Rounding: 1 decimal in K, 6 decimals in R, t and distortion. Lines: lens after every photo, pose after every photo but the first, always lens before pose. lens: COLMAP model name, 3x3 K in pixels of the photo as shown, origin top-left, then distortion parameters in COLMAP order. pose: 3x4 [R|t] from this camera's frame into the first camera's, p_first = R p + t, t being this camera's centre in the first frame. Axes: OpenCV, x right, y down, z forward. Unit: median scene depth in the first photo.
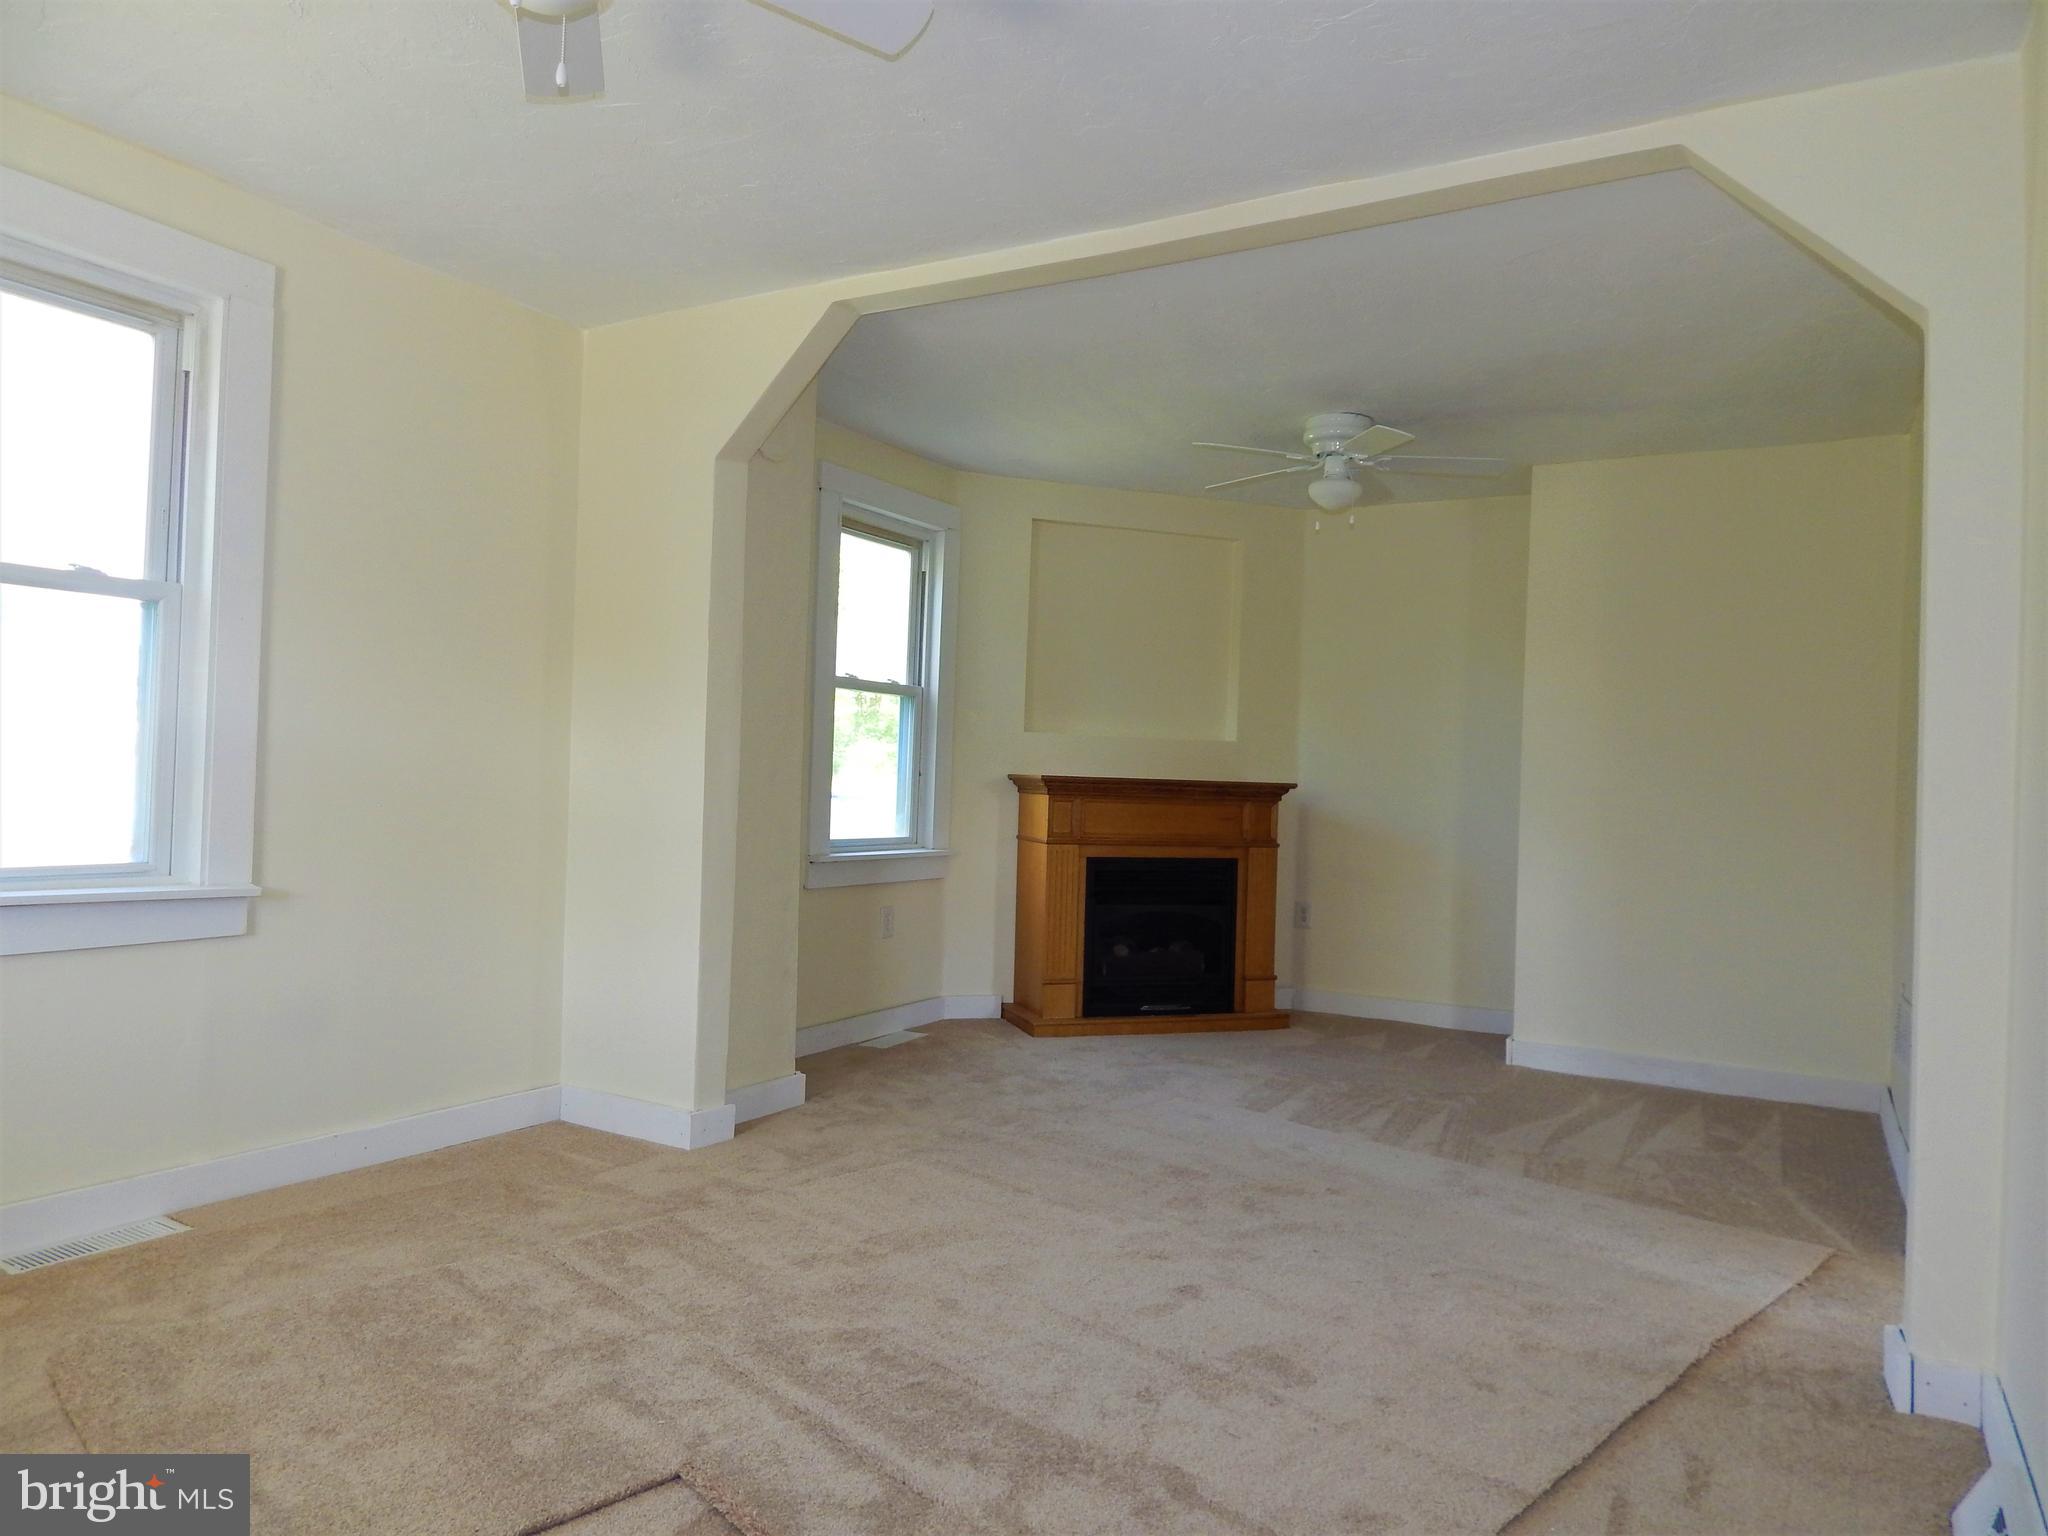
lens RADIAL K [[1349.3, 0, 1024.0], [0, 1349.3, 768.0], [0, 0, 1]] dist [-0.004747, -0.004742]
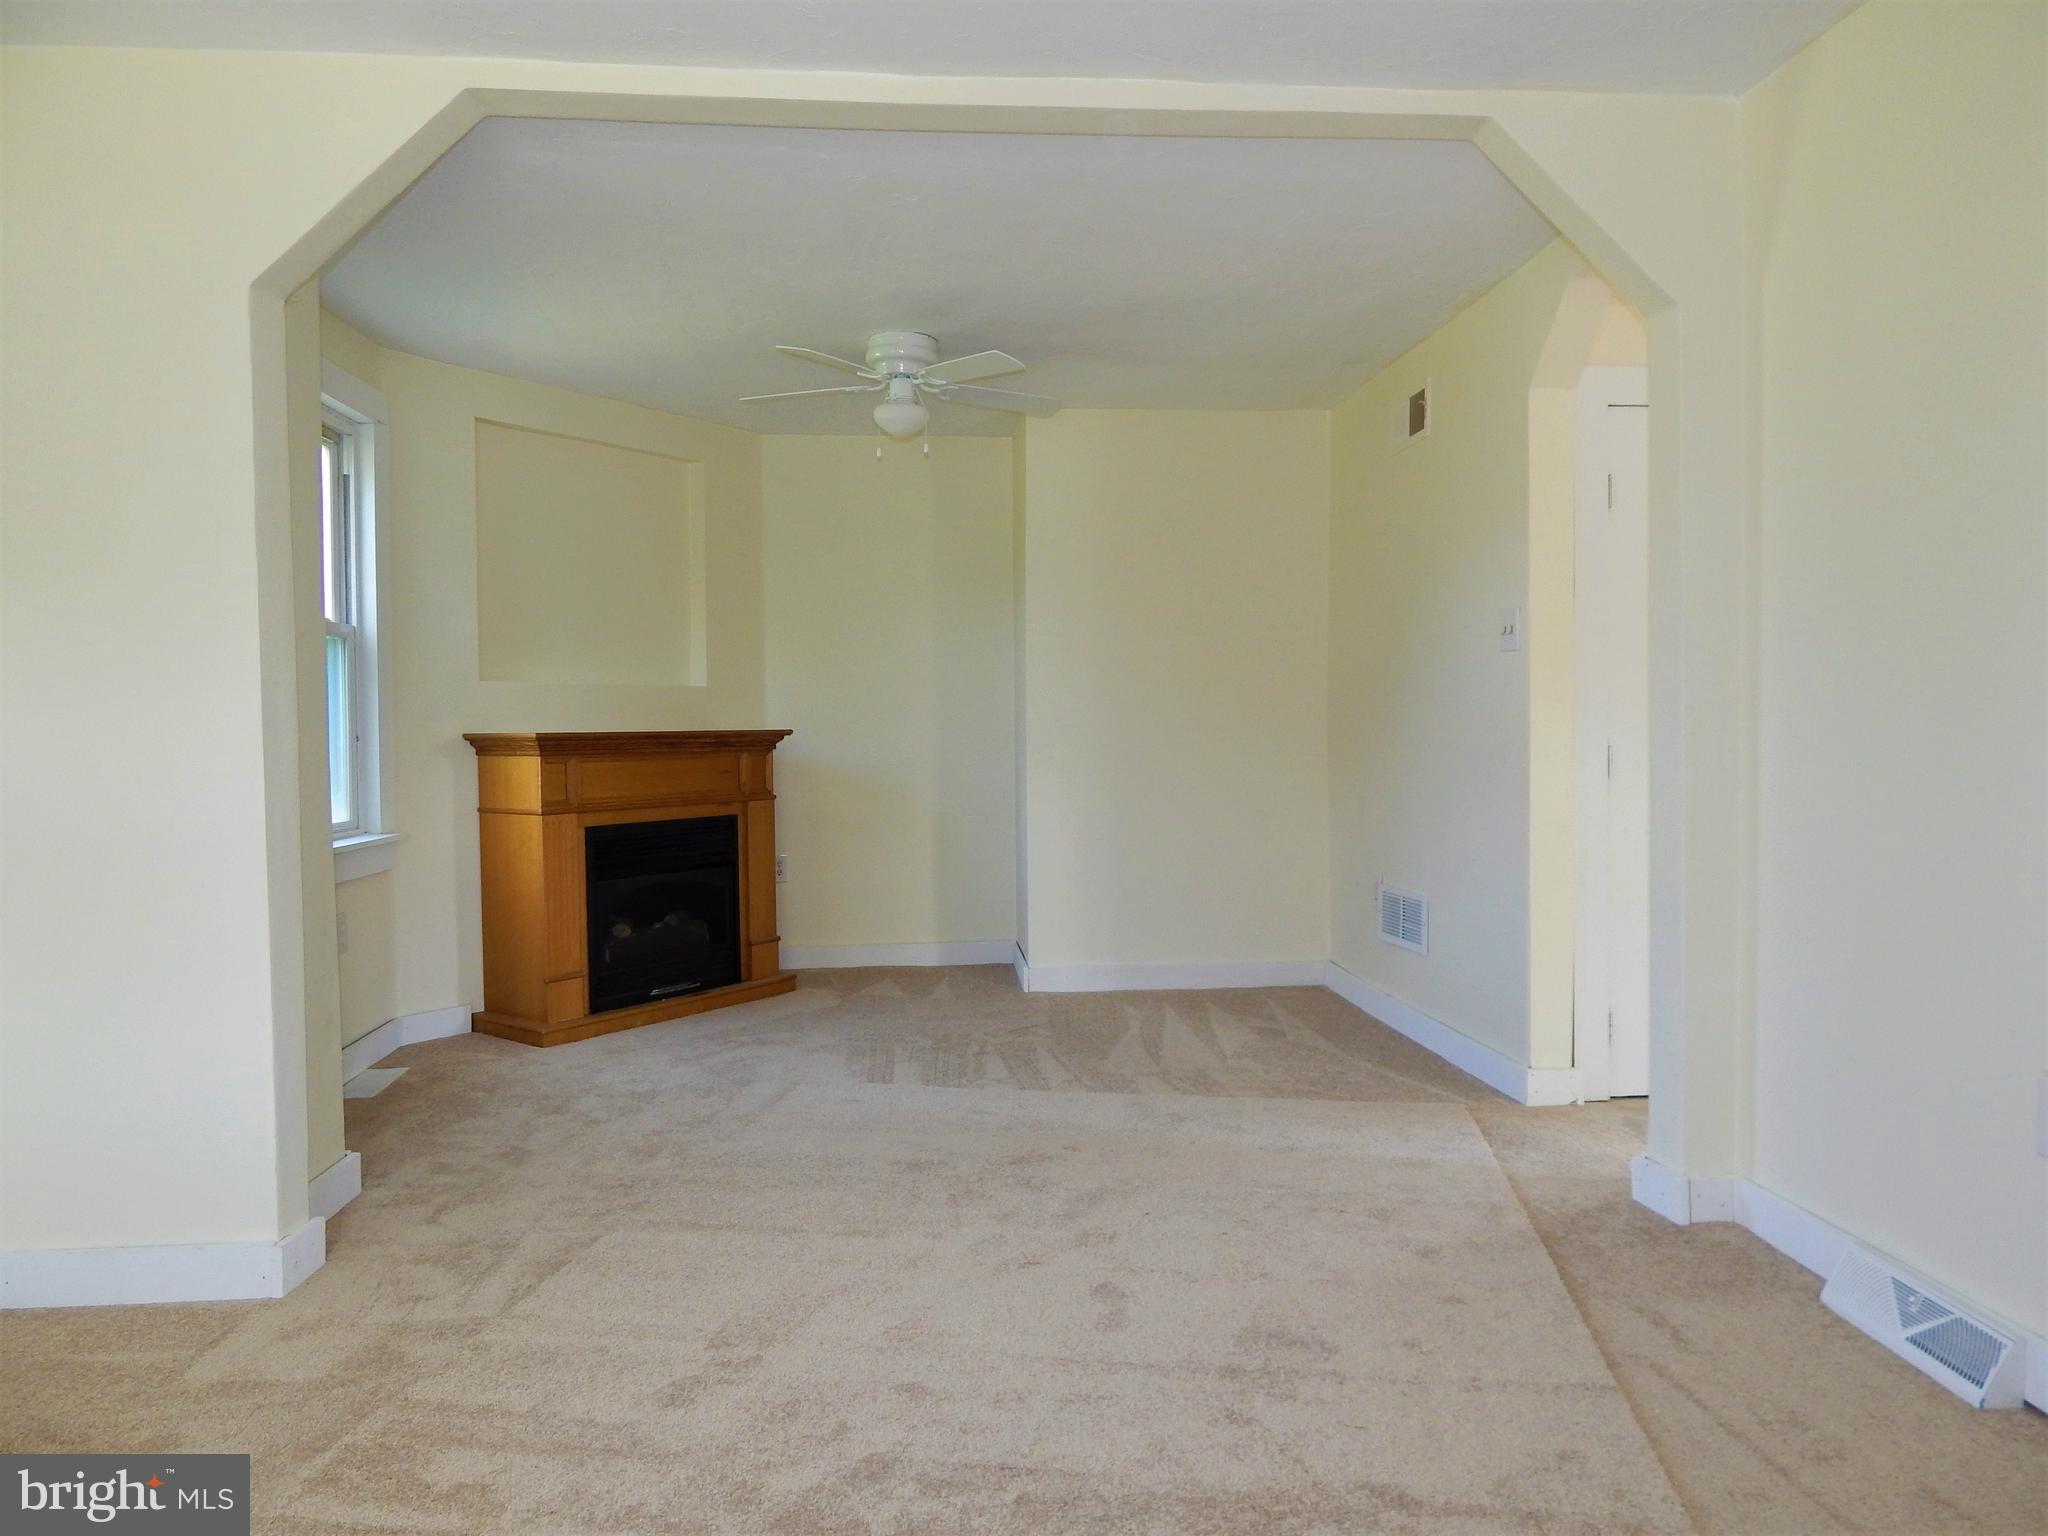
lens RADIAL K [[1351.7, 0, 1033.5], [0, 1351.7, 764.1], [0, 0, 1]] dist [0.001191, -0.003737]
pose [[0.816803, -0.058386, 0.573955, -0.239678], [0.034483, 0.998028, 0.052451, -0.009417], [-0.575885, -0.023051, 0.817205, 0.165743]]
